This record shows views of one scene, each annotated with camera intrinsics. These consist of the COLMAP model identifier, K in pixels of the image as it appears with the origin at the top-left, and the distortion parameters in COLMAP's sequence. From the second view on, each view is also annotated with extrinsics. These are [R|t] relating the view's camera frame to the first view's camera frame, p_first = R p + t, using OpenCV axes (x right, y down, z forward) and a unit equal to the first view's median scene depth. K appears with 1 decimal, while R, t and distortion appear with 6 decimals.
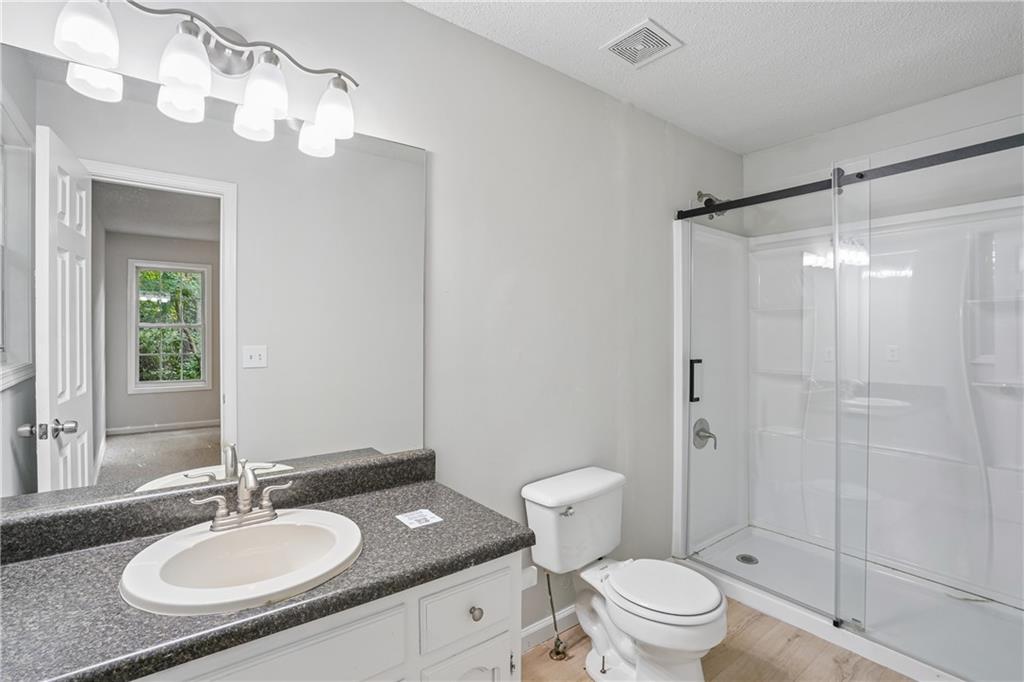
lens RADIAL K [[480.4, 0, 512.0], [0, 480.4, 341.0], [0, 0, 1]] dist [-0.000276, 0.027645]
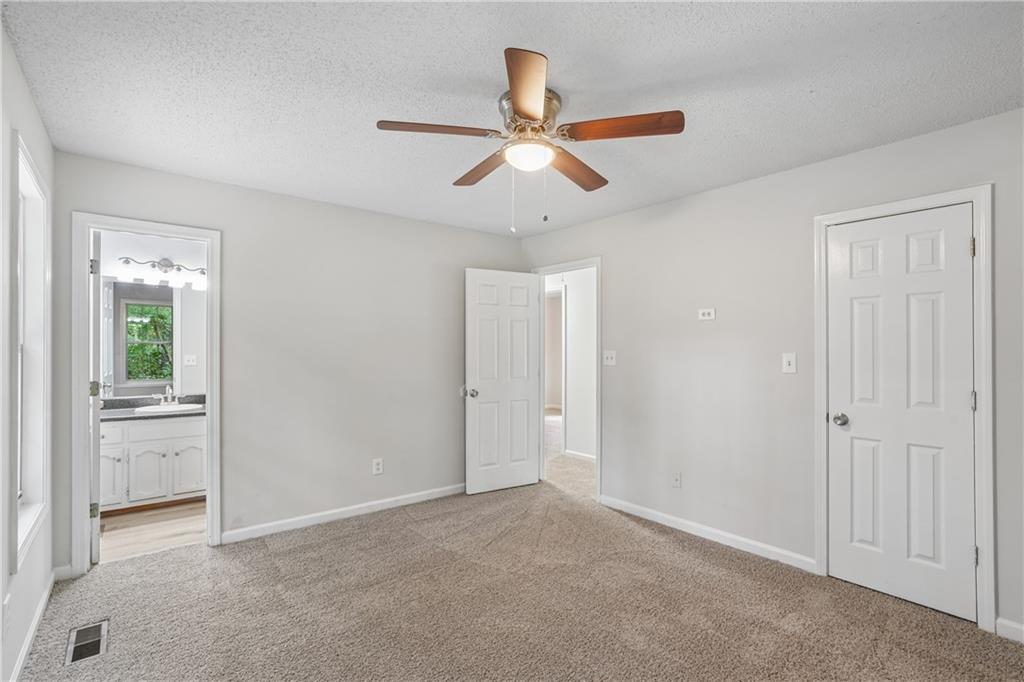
lens RADIAL K [[473.3, 0, 517.0], [0, 473.3, 352.0], [0, 0, 1]] dist [0.000935, 0.018893]
pose [[0.999257, 0.001724, 0.038500, 0.253658], [-0.001634, 0.999996, -0.002352, -0.000341], [-0.038503, 0.002287, 0.999256, -0.351886]]
